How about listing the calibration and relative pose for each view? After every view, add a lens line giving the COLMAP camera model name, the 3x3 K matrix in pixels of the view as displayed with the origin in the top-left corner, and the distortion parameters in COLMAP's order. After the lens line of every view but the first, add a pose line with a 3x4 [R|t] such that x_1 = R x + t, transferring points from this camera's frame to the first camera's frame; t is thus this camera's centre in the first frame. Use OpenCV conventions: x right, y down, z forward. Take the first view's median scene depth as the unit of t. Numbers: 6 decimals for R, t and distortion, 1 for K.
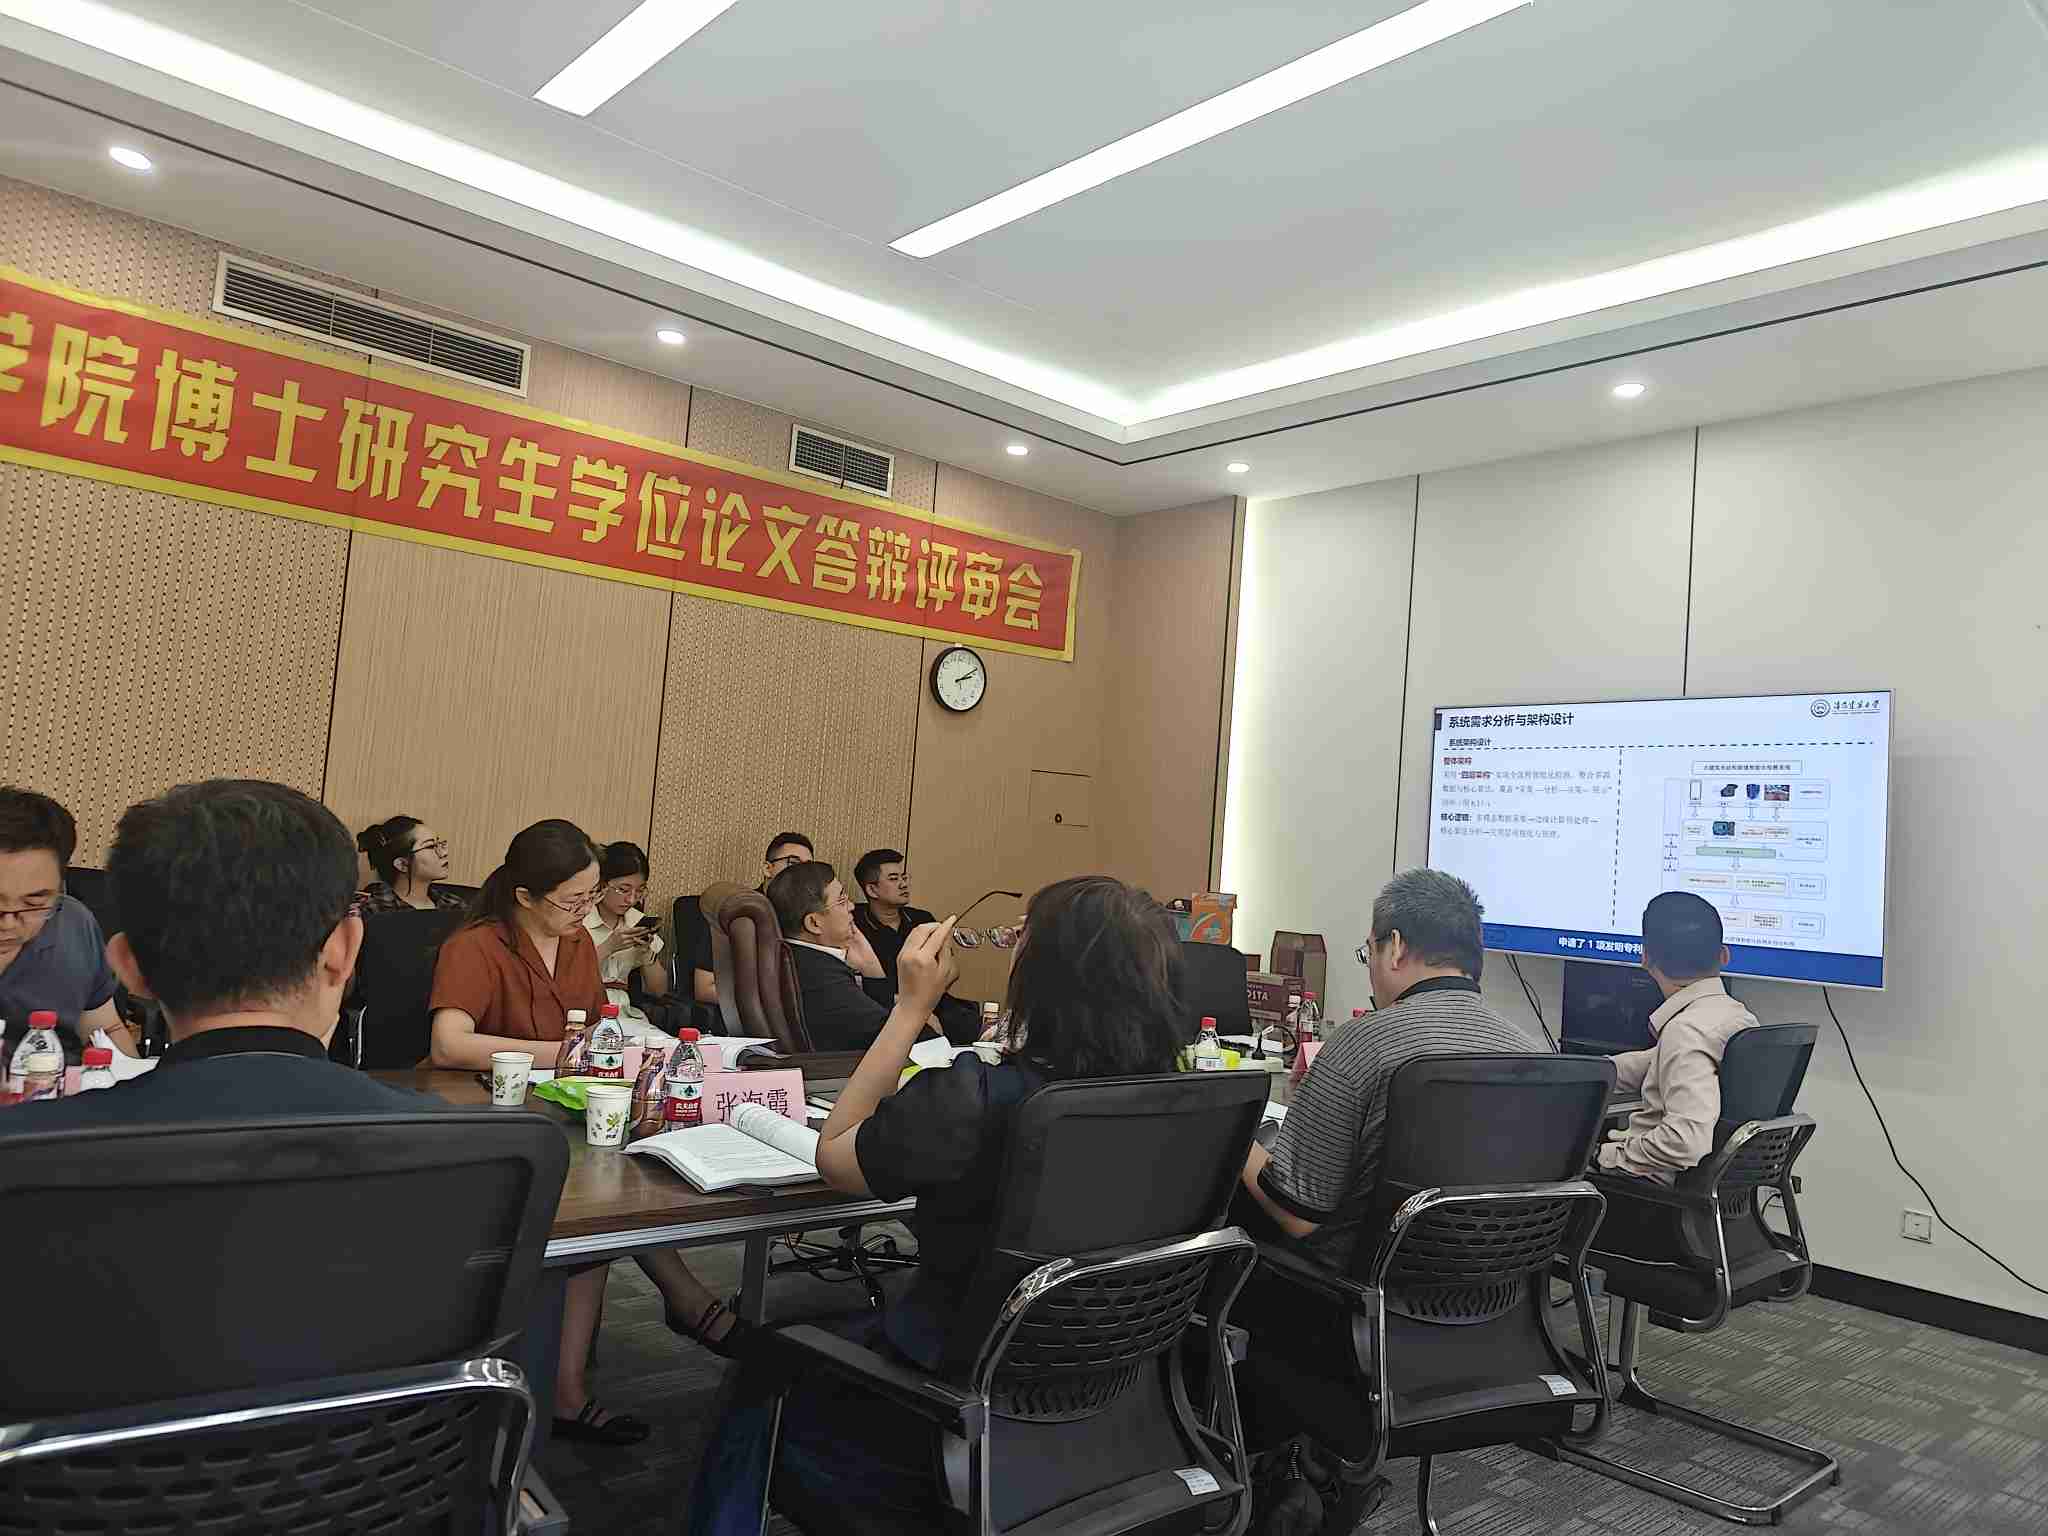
lens RADIAL K [[1440.4, 0, 1048.8], [0, 1440.4, 770.7], [0, 0, 1]] dist [0.007738, -0.008644]
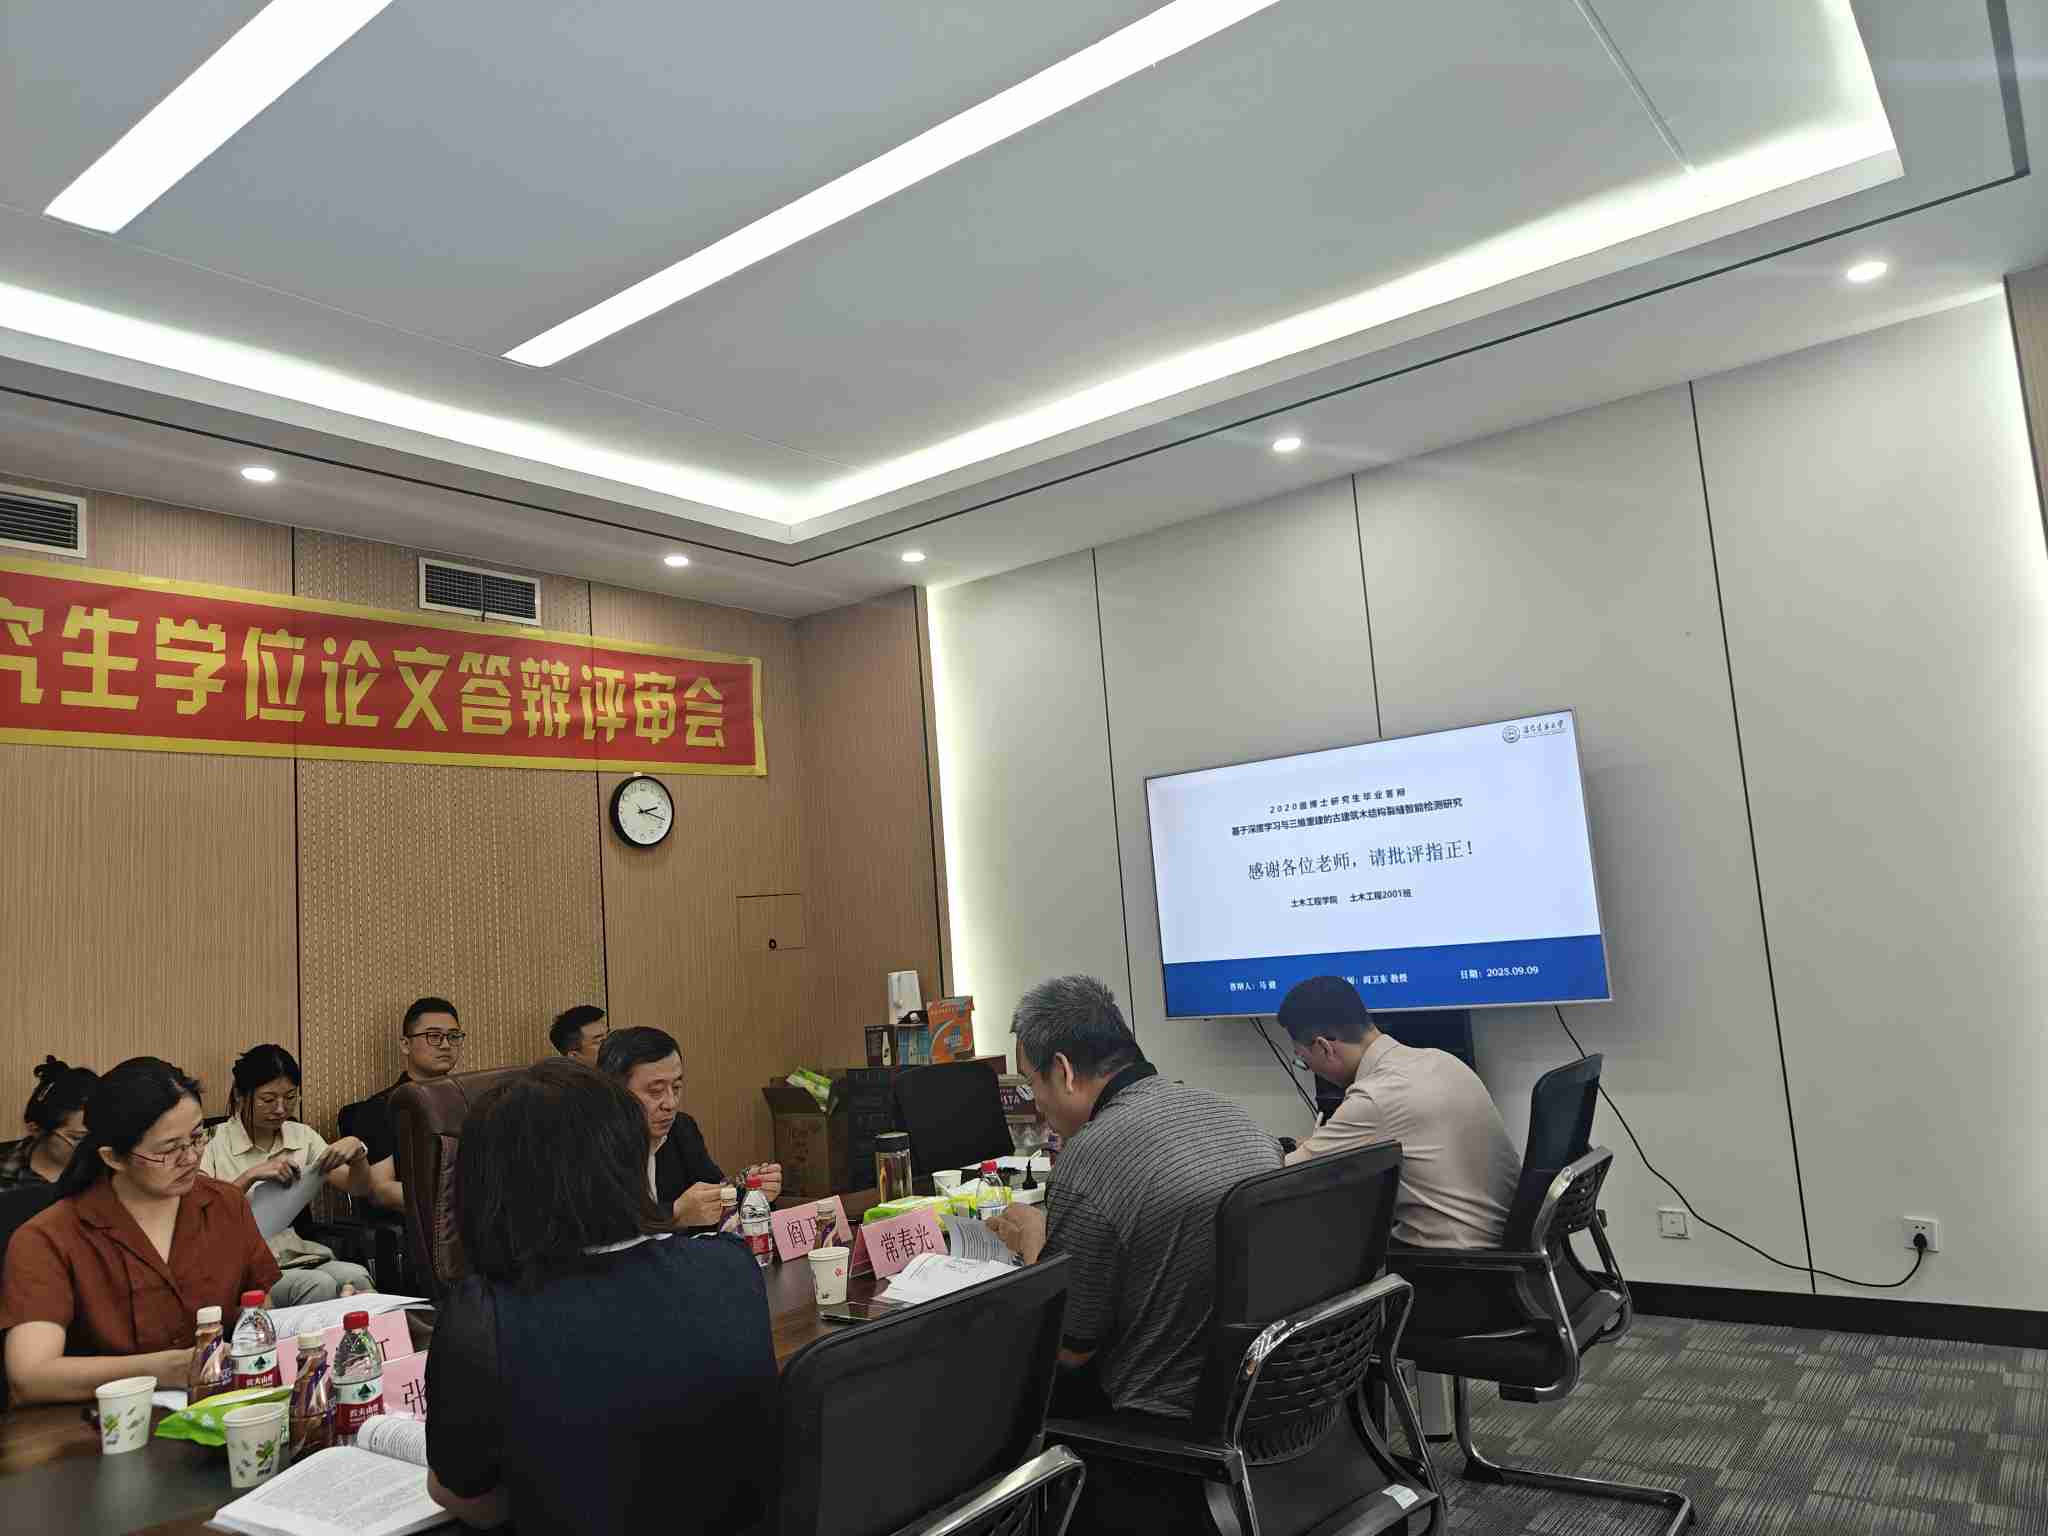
lens RADIAL K [[1456.2, 0, 1030.6], [0, 1456.2, 776.1], [0, 0, 1]] dist [-0.000576, -0.005954]
pose [[0.972273, -0.127238, 0.196205, -0.001465], [0.137927, 0.989562, -0.041756, -0.016408], [-0.188844, 0.067660, 0.979673, 0.053305]]
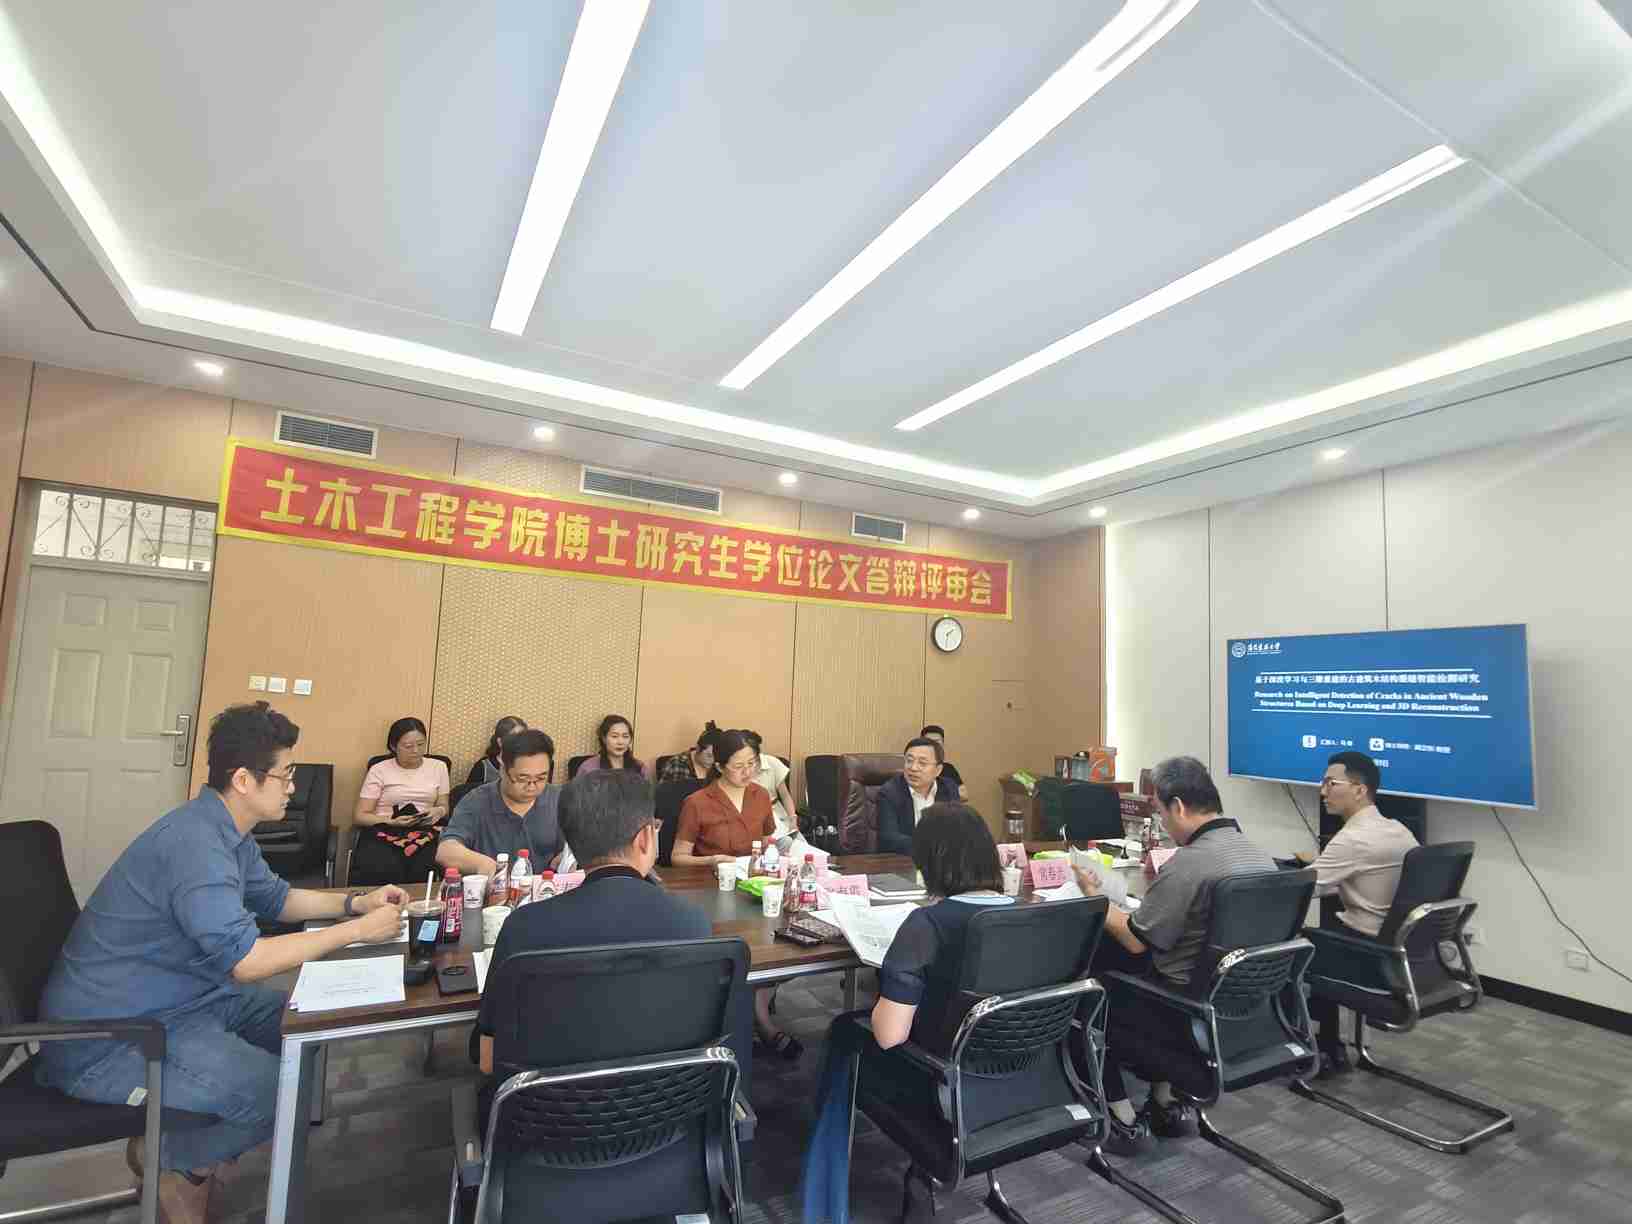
lens RADIAL K [[796.8, 0, 829.9], [0, 796.8, 621.6], [0, 0, 1]] dist [-0.005437, 0.005542]
pose [[0.973978, -0.059345, -0.218735, 0.020269], [0.048287, 0.997287, -0.055563, -0.040531], [0.221438, 0.043555, 0.974201, -0.043062]]
